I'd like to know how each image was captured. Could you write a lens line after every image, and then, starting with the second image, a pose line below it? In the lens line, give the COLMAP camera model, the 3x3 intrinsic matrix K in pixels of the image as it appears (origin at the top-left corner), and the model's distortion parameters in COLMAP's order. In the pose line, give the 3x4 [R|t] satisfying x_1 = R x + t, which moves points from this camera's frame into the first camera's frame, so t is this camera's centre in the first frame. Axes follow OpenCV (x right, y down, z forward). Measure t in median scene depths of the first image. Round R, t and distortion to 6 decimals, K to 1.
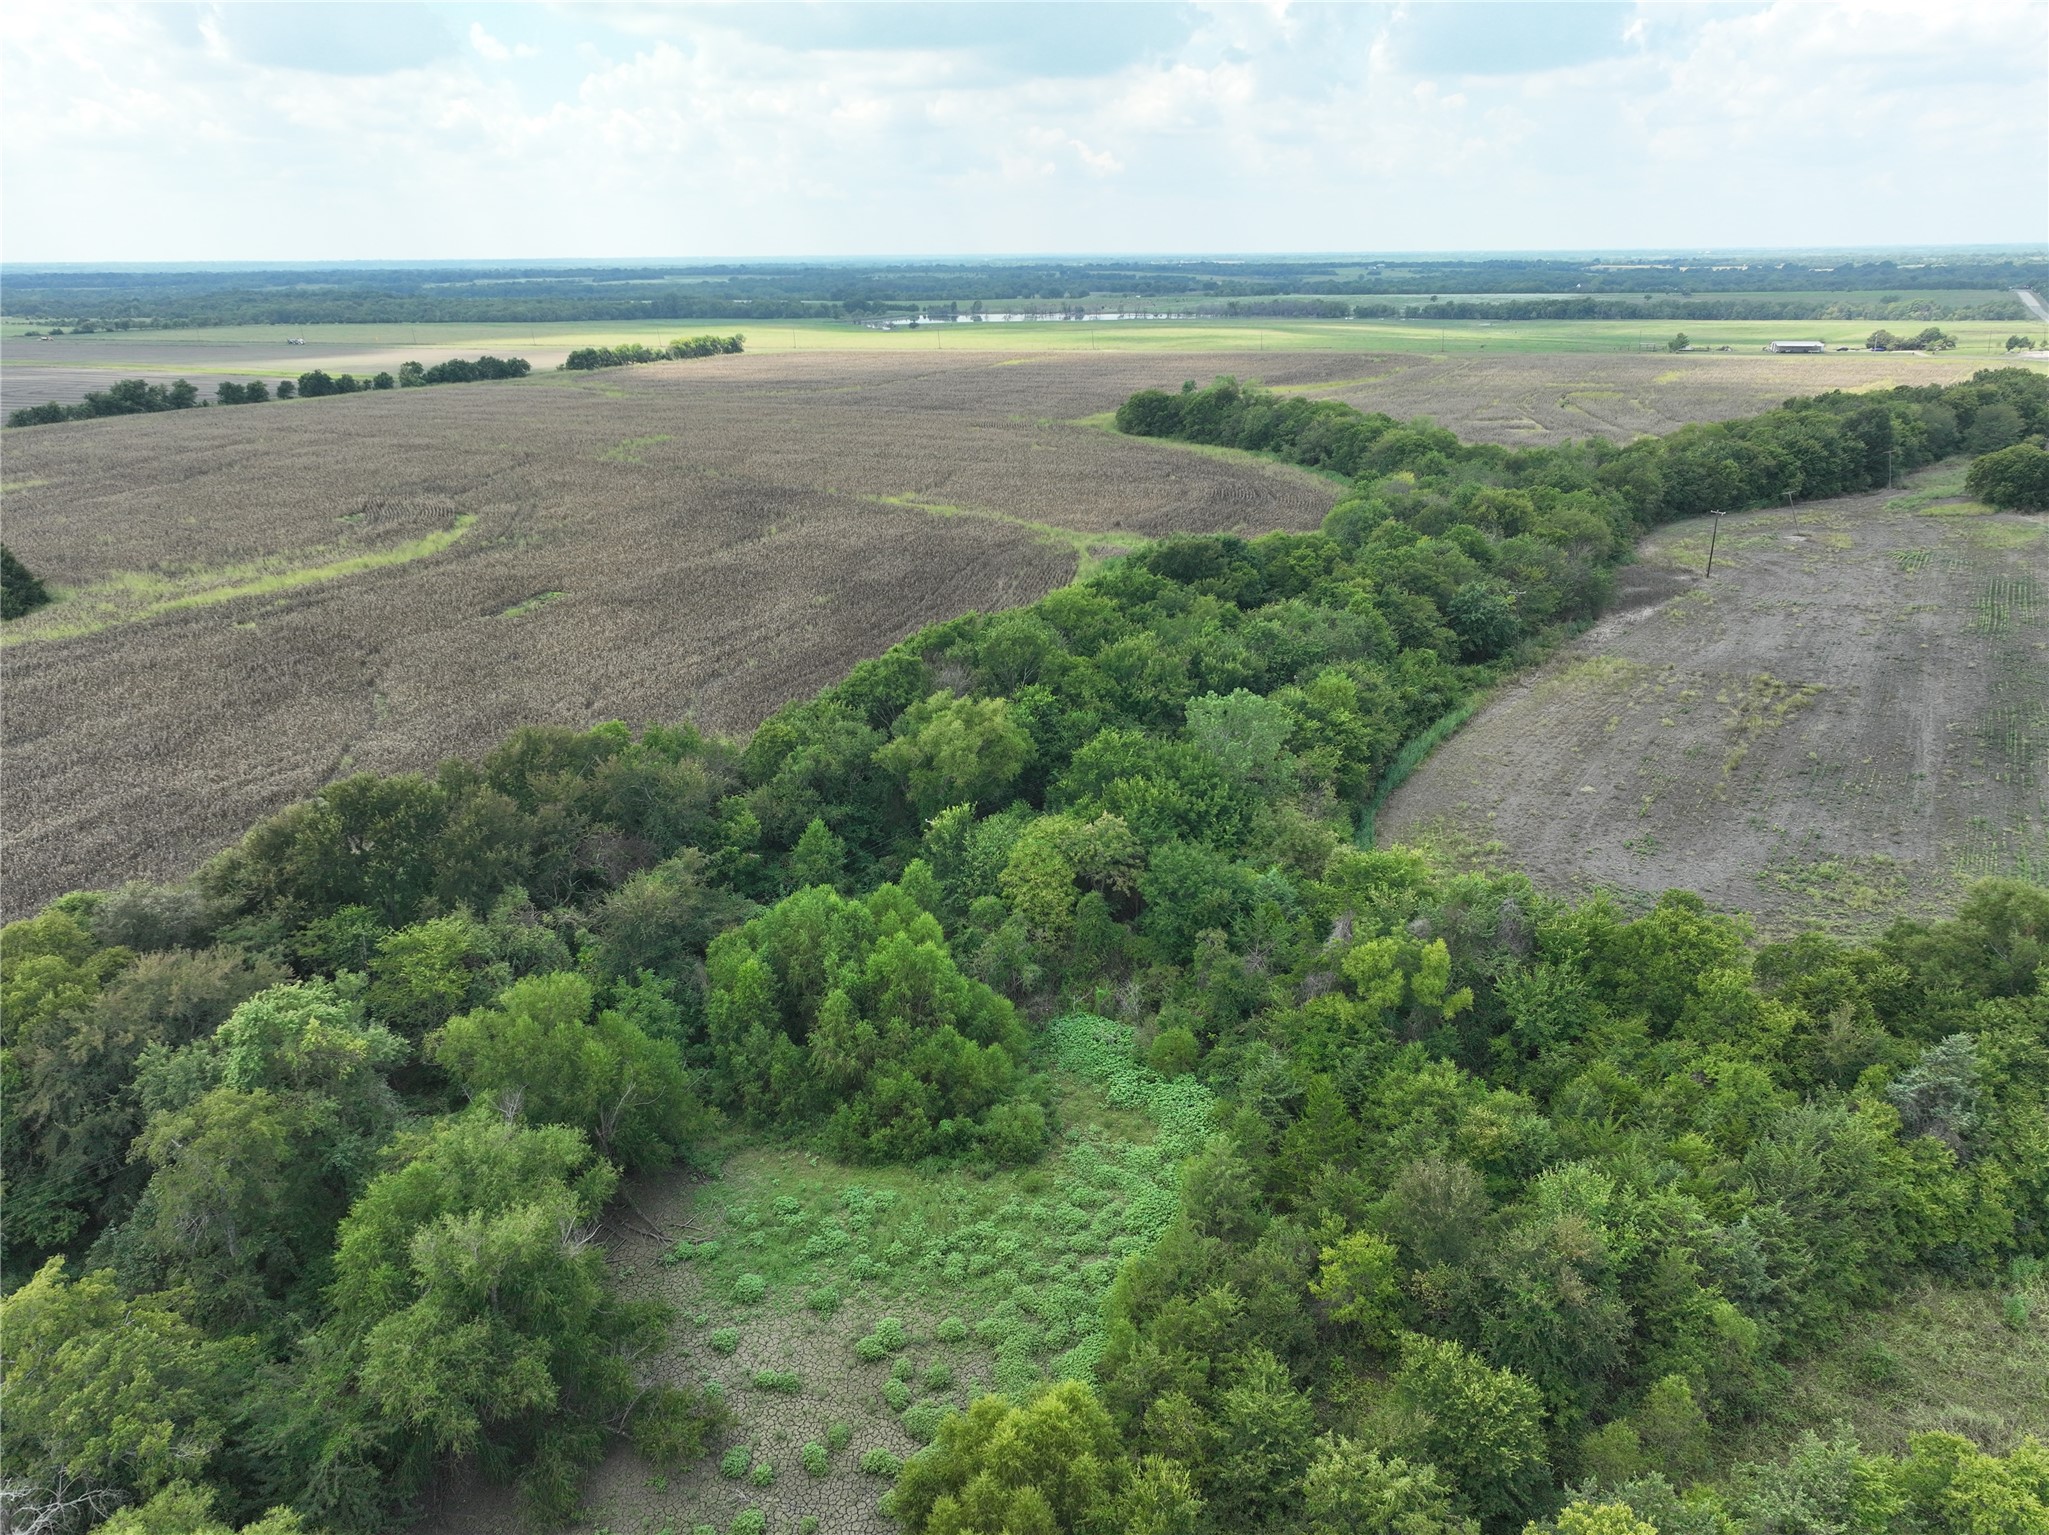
lens RADIAL K [[1434.7, 0, 1021.4], [0, 1434.7, 757.8], [0, 0, 1]] dist [0.003804, 0.009919]
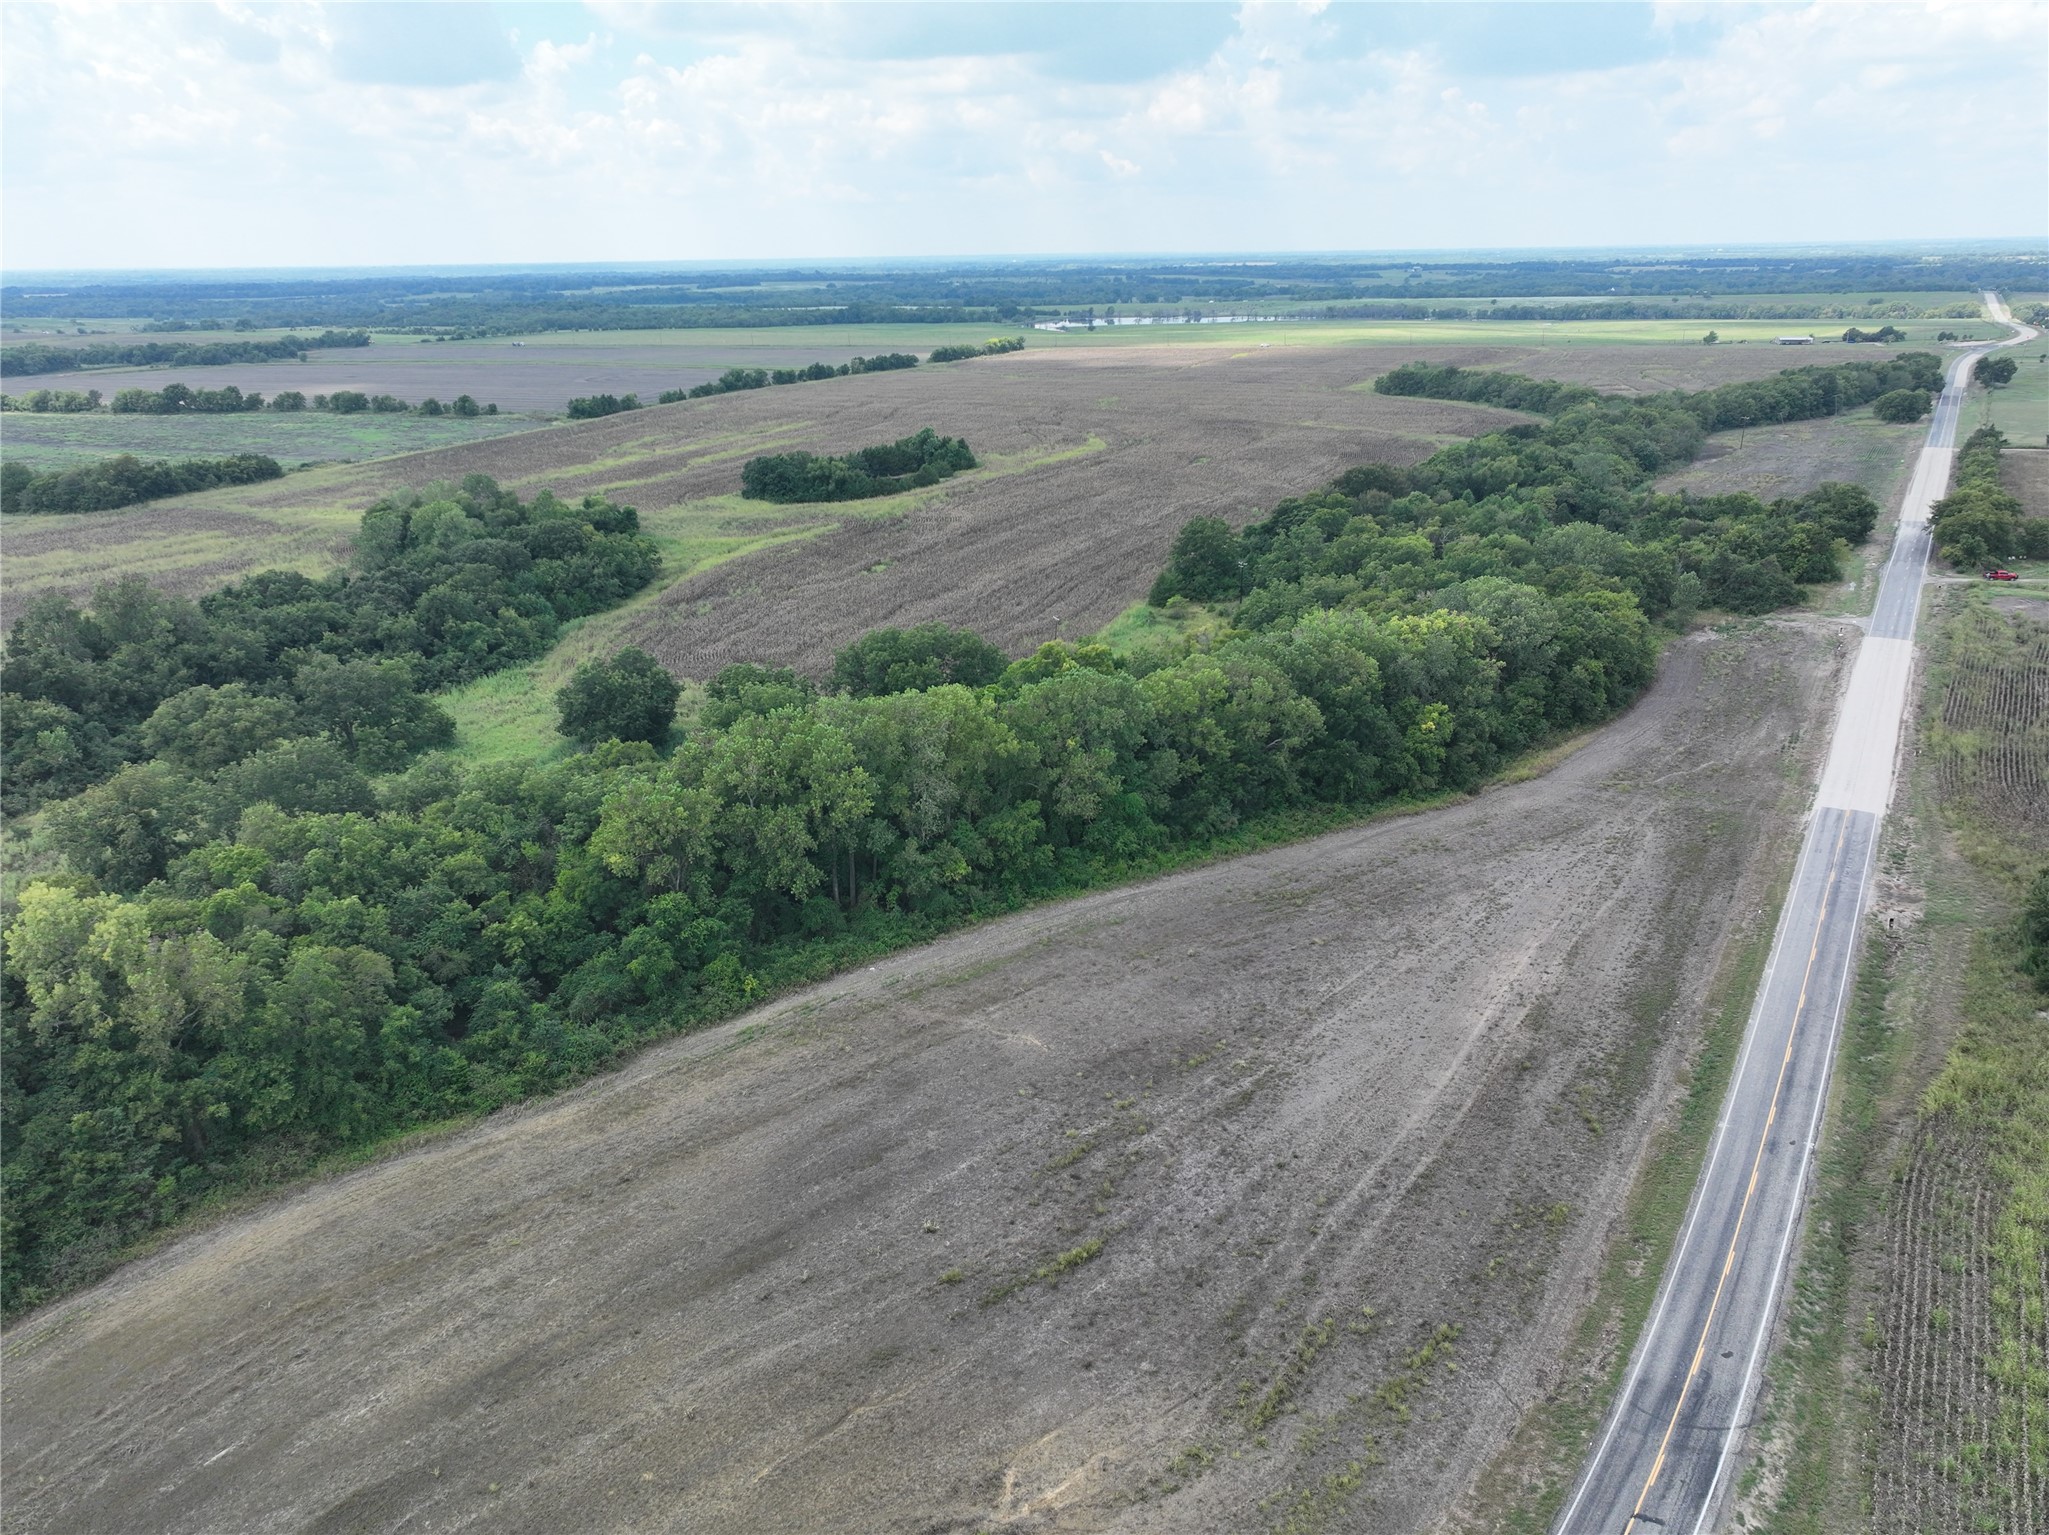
lens RADIAL K [[1434.7, 0, 1029.1], [0, 1434.7, 779.2], [0, 0, 1]] dist [0.003804, 0.009919]
pose [[0.999982, -0.005882, -0.001277, -0.113045], [0.005899, 0.999886, 0.013881, 0.064427], [0.001196, -0.013888, 0.999903, -0.222822]]
